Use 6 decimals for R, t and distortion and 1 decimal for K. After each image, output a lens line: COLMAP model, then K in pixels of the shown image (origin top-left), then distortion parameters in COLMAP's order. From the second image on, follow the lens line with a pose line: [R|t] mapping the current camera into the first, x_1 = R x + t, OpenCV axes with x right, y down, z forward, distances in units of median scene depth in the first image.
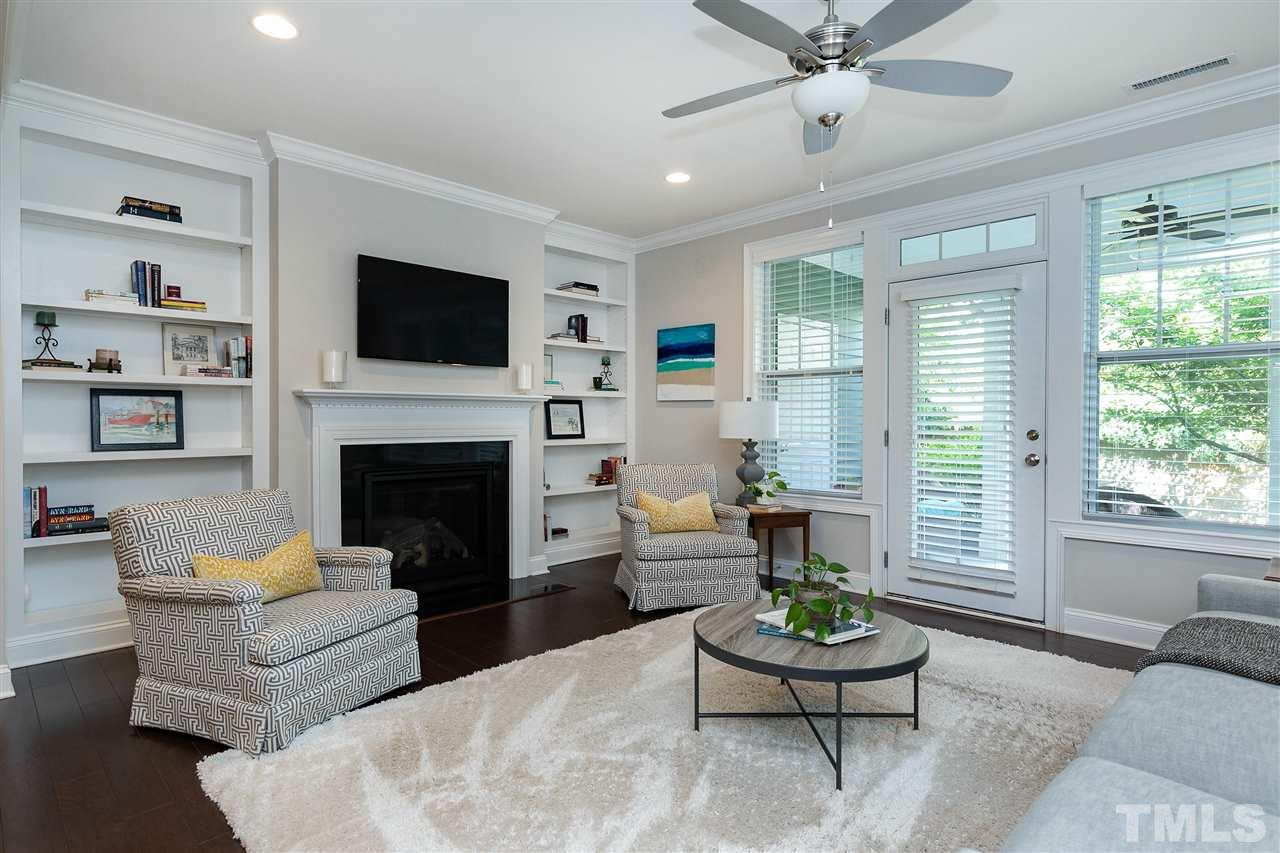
lens RADIAL K [[683.9, 0, 637.8], [0, 683.9, 426.8], [0, 0, 1]] dist [0.004138, 0.000310]
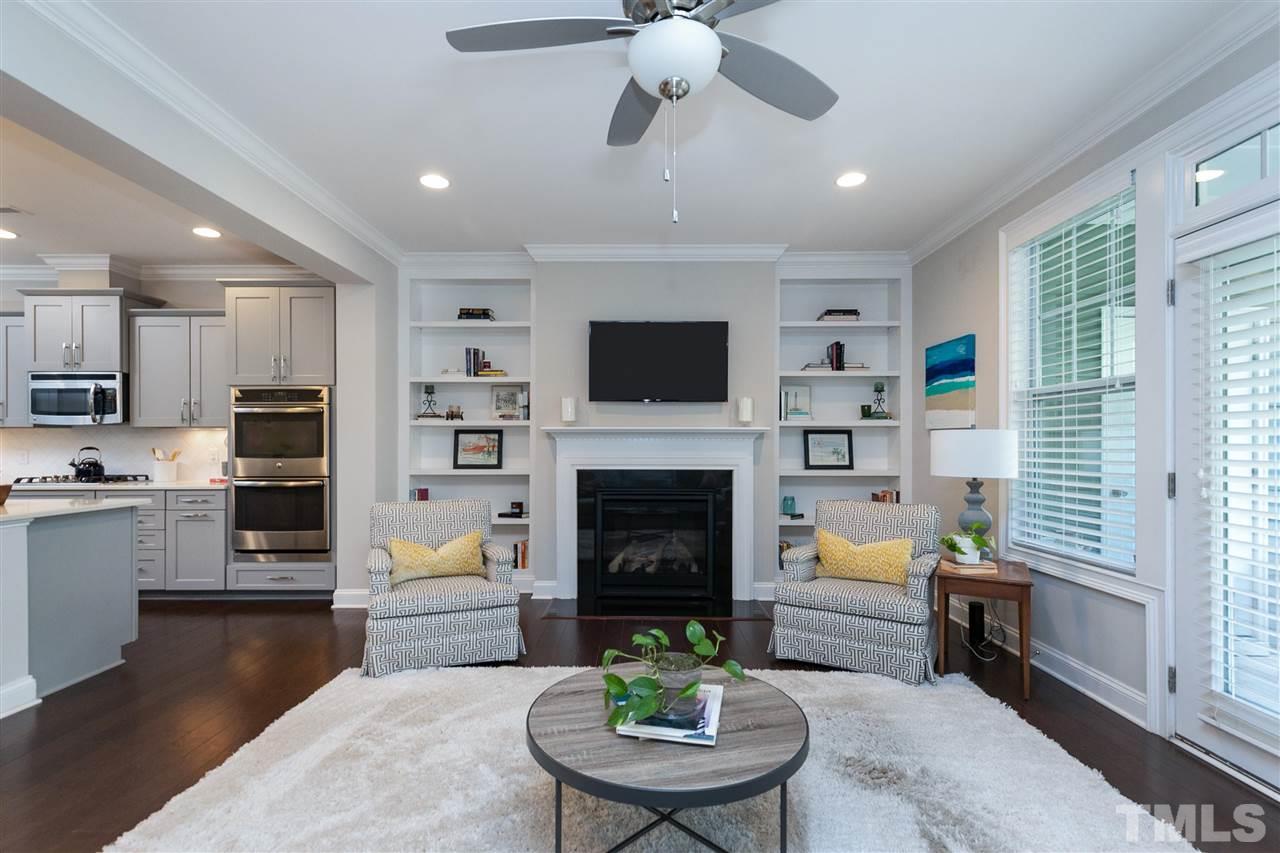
lens RADIAL K [[594.7, 0, 629.5], [0, 594.7, 443.2], [0, 0, 1]] dist [0.011724, 0.000401]
pose [[0.699963, 0.000131, -0.714179, 0.384702], [-0.009408, 0.999915, -0.009037, -0.012135], [0.714117, 0.013045, 0.699904, 0.241207]]
